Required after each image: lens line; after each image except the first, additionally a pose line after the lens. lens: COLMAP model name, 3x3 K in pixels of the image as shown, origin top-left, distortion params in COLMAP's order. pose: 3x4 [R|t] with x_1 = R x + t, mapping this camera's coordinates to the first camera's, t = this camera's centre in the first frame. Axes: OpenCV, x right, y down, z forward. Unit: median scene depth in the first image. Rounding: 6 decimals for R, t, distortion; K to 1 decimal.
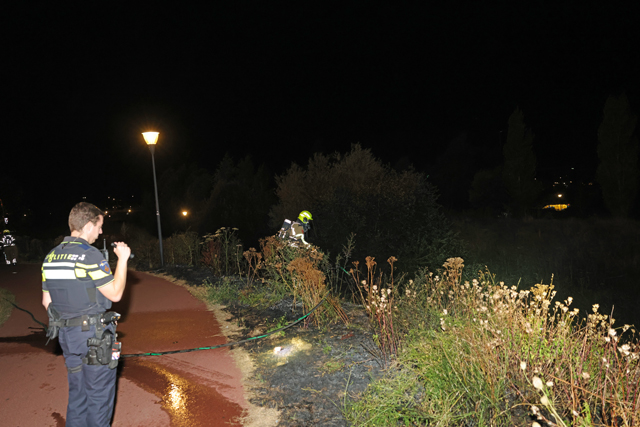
lens RADIAL K [[441.2, 0, 320.0], [0, 441.2, 213.5], [0, 0, 1]] dist [0.018938, 0.002487]
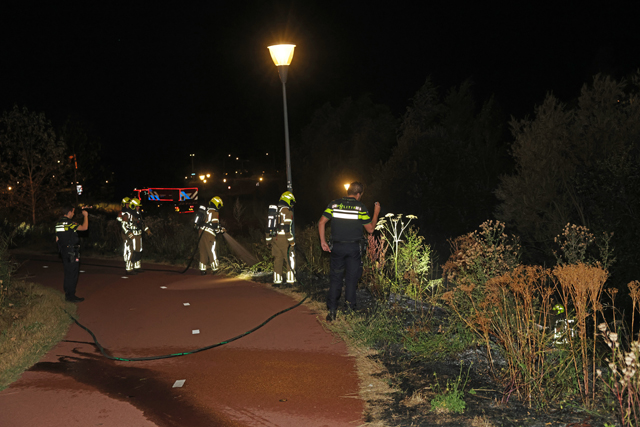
lens RADIAL K [[838.5, 0, 320.0], [0, 838.5, 213.5], [0, 0, 1]] dist [0.012055, 0.011446]
pose [[0.942579, 0.039857, -0.331597, 0.048071], [-0.030693, 0.998990, 0.032828, -0.001087], [0.332571, -0.020765, 0.942850, -0.029568]]
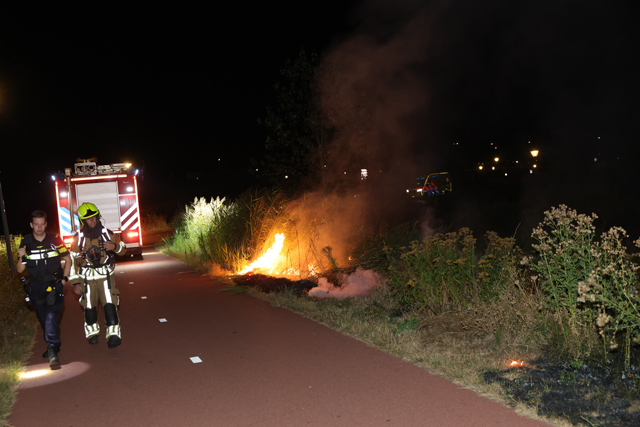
lens RADIAL K [[727.6, 0, 320.0], [0, 727.6, 213.5], [0, 0, 1]] dist [0.009339, 0.011474]
pose [[0.802123, 0.050799, -0.594994, -1.503649], [-0.021977, 0.998211, 0.055596, 0.105182], [0.596754, -0.031518, 0.801805, 1.751772]]
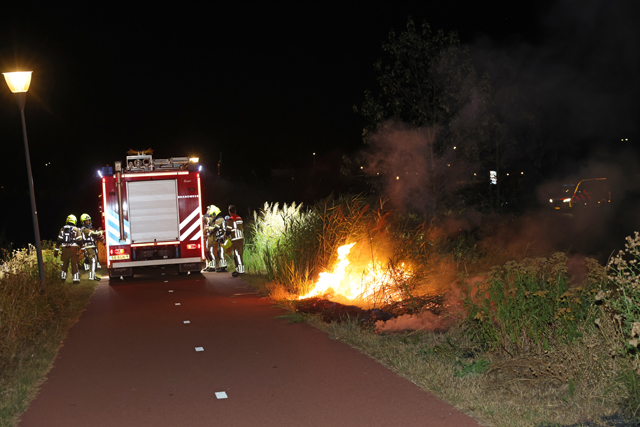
lens RADIAL K [[932.9, 0, 320.0], [0, 932.9, 213.5], [0, 0, 1]] dist [0.029831, -0.069570]
pose [[0.715083, 0.066388, -0.695880, -1.423391], [-0.045034, 0.997787, 0.048914, 0.095492], [0.697588, -0.003640, 0.716490, 1.740263]]
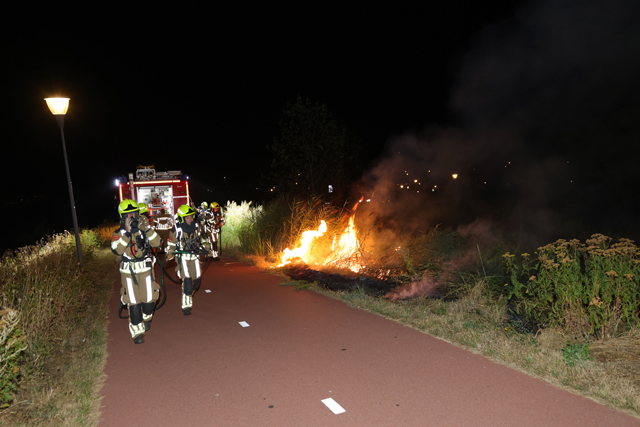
lens RADIAL K [[474.7, 0, 320.0], [0, 474.7, 213.5], [0, 0, 1]] dist [0.024258, 0.000795]
pose [[0.840005, 0.063275, -0.538877, -1.826614], [-0.043519, 0.997834, 0.049328, 0.129438], [0.540831, -0.017985, 0.840939, 1.935776]]
